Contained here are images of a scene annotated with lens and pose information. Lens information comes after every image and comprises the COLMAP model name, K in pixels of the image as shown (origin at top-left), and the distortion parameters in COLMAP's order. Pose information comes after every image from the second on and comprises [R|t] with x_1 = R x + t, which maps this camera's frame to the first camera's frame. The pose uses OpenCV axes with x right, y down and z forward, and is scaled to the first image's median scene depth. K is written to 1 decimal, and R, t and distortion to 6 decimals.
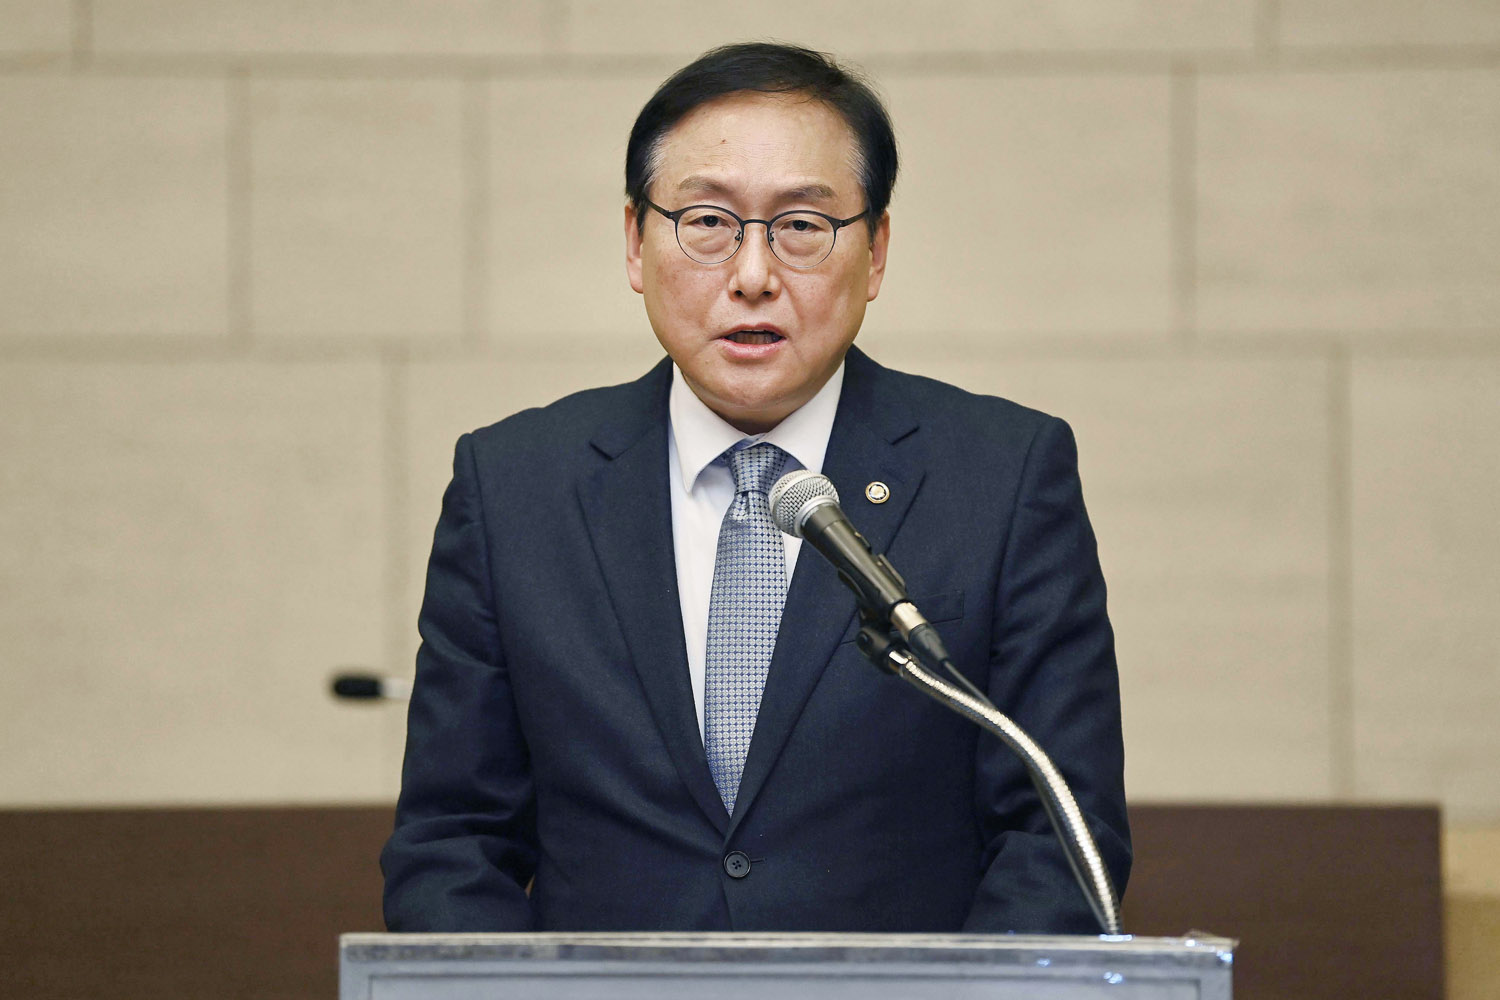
lens RADIAL K [[8525.1, 0, 750.0], [0, 8525.1, 500.0], [0, 0, 1]] dist [0.113294, 1.584410]
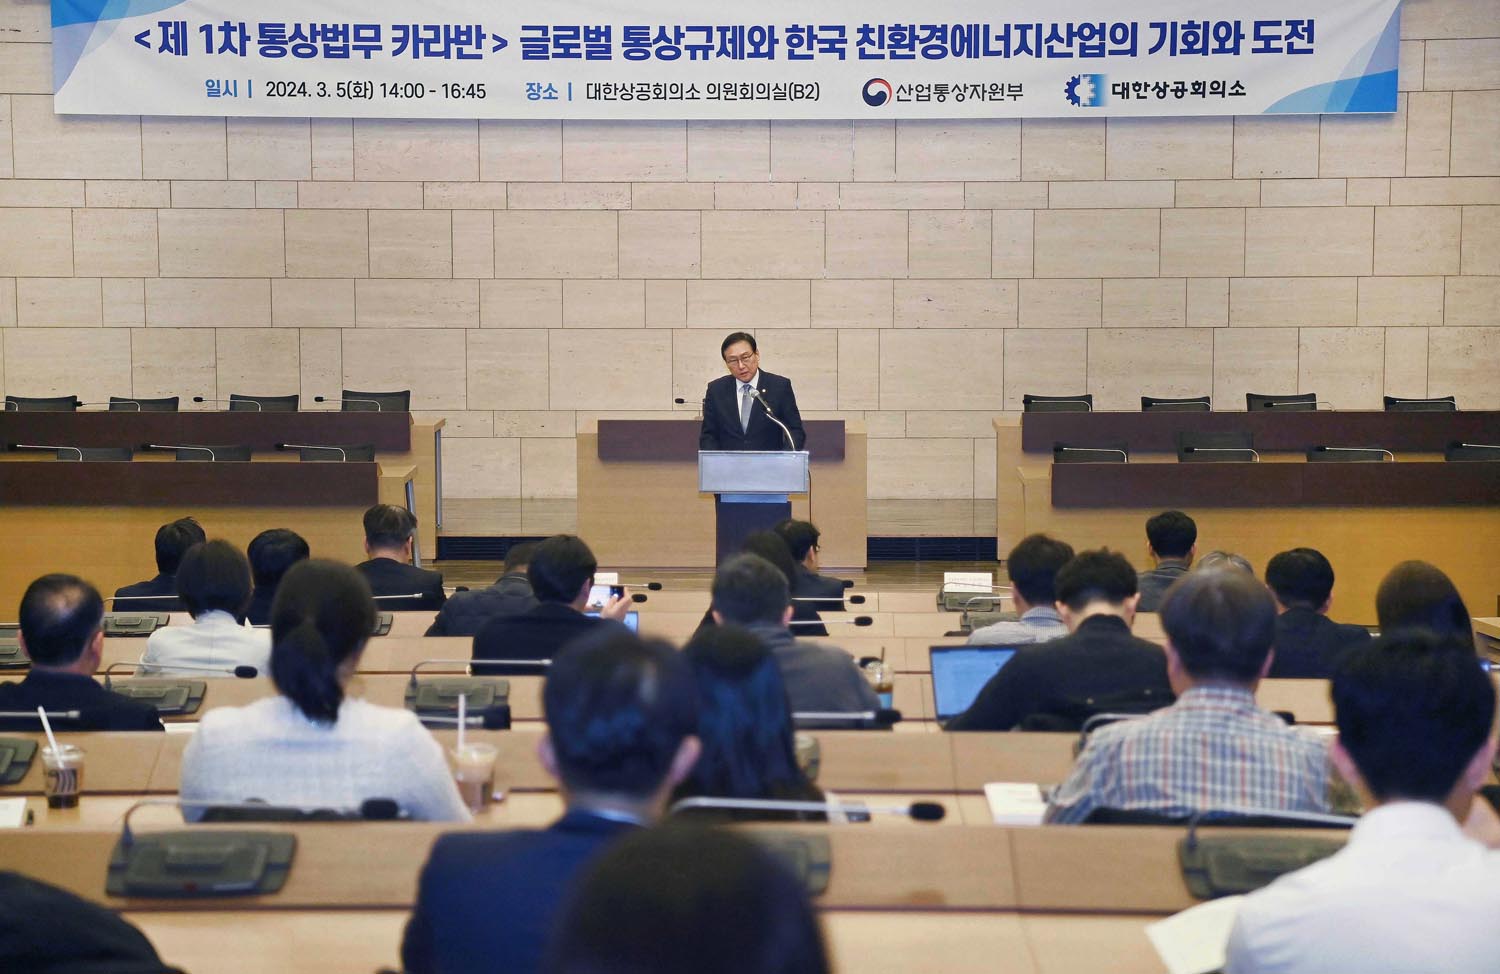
lens RADIAL K [[3070.8, 0, 750.0], [0, 3070.8, 487.0], [0, 0, 1]] dist [0.220385, 0.163111]
pose [[0.999745, -0.003533, 0.022324, -0.058842], [0.001444, 0.995673, 0.092915, -0.170220], [-0.022556, -0.092859, 0.995424, -1.749275]]
